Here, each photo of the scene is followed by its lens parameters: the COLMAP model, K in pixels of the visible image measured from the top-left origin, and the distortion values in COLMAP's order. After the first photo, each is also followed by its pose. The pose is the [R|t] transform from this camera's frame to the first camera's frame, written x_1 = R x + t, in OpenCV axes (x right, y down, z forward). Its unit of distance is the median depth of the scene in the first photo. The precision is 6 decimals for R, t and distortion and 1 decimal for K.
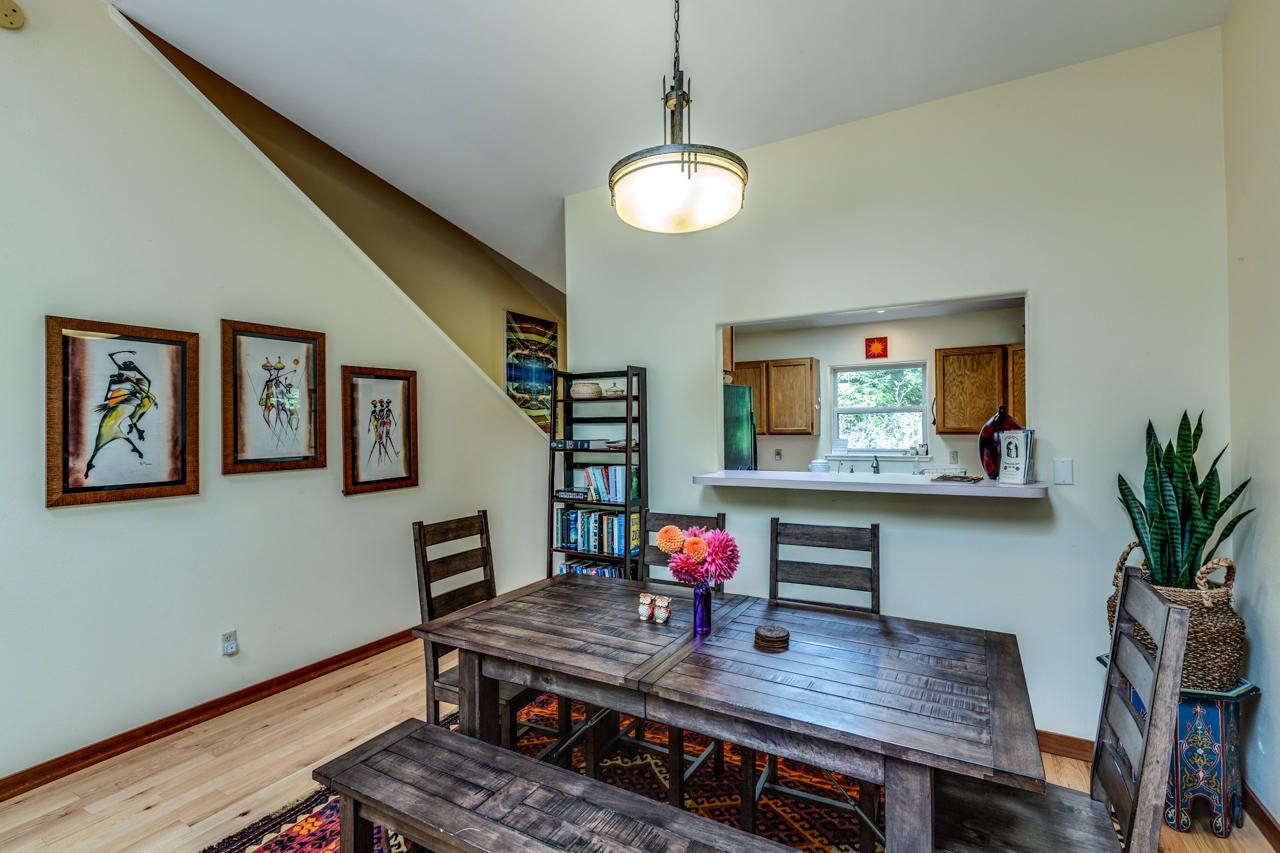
lens RADIAL K [[575.1, 0, 656.1], [0, 575.1, 427.0], [0, 0, 1]] dist [0.001184, -0.000364]
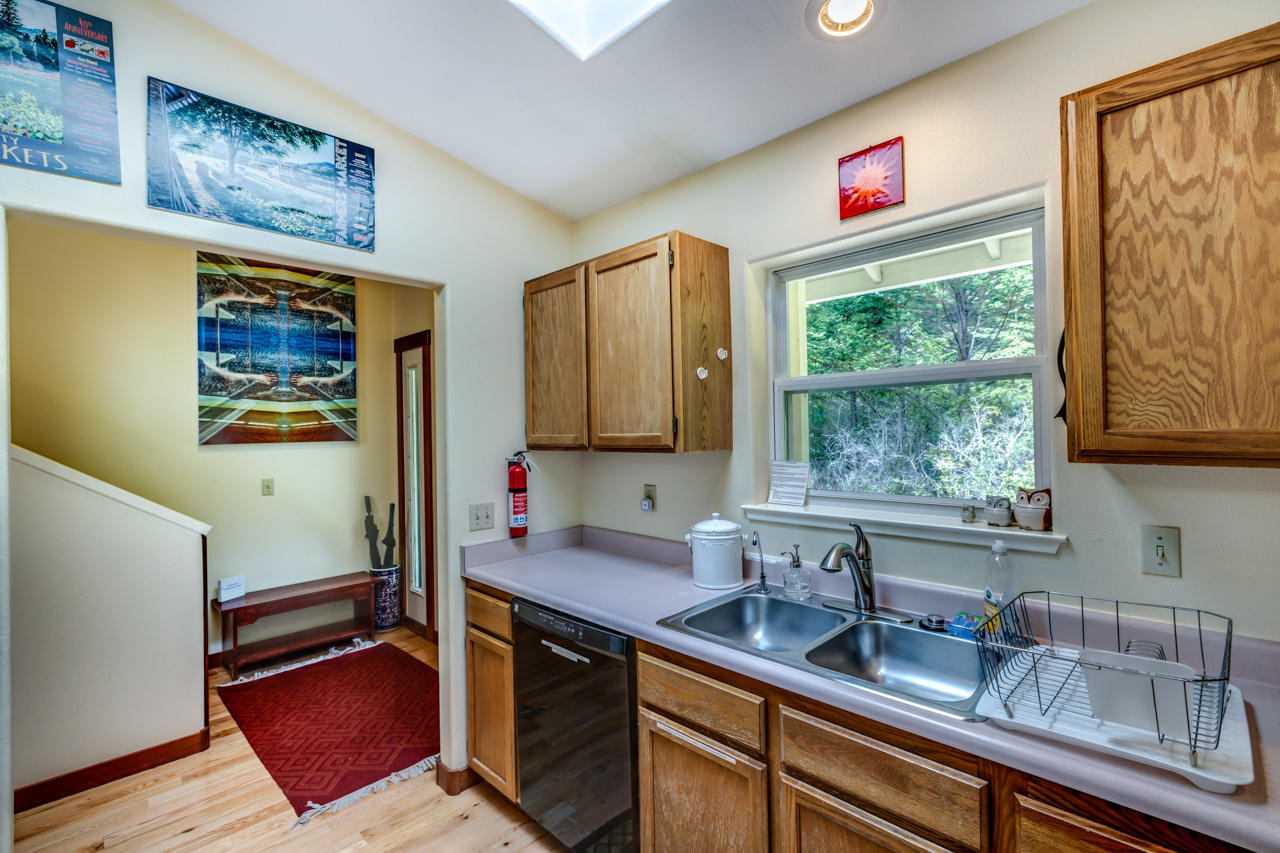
lens RADIAL K [[575.1, 0, 647.4], [0, 575.1, 425.9], [0, 0, 1]] dist [0.001184, -0.000364]
pose [[0.964540, -0.009010, -0.263783, 0.297258], [0.009057, 0.999958, -0.001037, -0.002221], [0.263781, -0.001389, 0.964582, 0.565364]]
